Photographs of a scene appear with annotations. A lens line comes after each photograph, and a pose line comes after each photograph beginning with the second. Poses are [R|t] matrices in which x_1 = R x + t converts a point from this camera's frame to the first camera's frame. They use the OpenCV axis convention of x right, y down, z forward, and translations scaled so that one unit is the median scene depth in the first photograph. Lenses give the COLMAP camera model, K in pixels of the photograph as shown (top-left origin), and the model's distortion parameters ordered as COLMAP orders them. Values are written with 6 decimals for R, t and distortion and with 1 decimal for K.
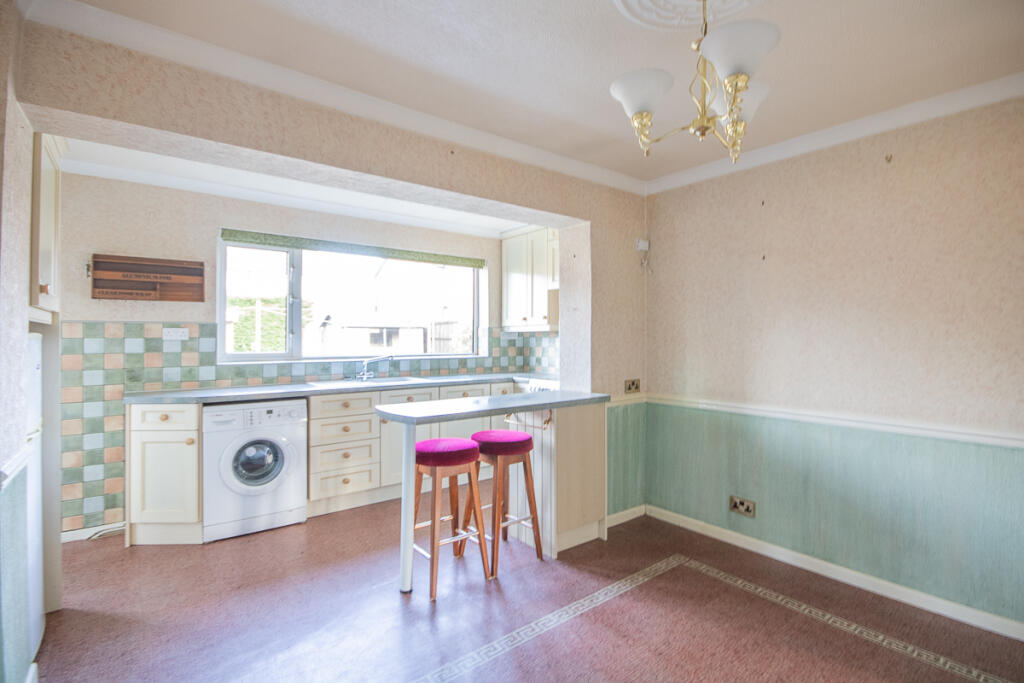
lens RADIAL K [[482.4, 0, 513.6], [0, 482.4, 335.7], [0, 0, 1]] dist [0.017518, 0.000265]
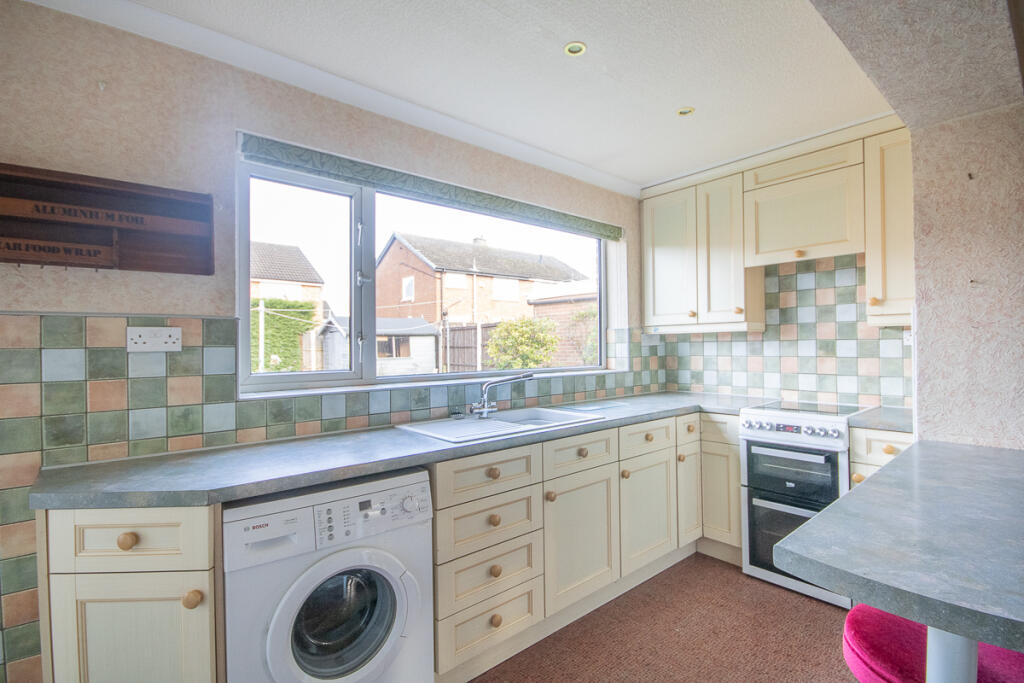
lens RADIAL K [[476.3, 0, 516.3], [0, 476.3, 344.0], [0, 0, 1]] dist [0.000683, -0.000532]
pose [[0.999014, -0.010428, 0.043147, -0.347600], [0.010378, 0.999945, 0.001394, 0.004107], [-0.043159, -0.000945, 0.999068, 0.498976]]
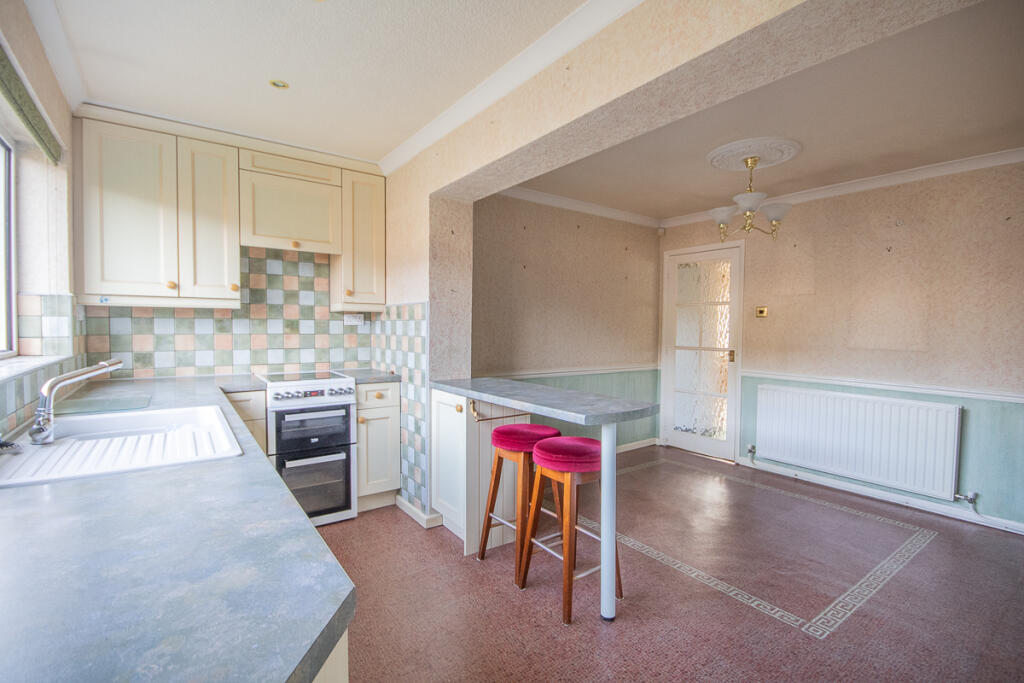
lens RADIAL K [[476.3, 0, 516.3], [0, 476.3, 344.0], [0, 0, 1]] dist [0.000683, -0.000532]
pose [[0.046040, -0.037093, 0.998251, -0.732894], [-0.014271, 0.999184, 0.037786, 0.010318], [-0.998838, -0.015986, 0.045473, 0.793246]]
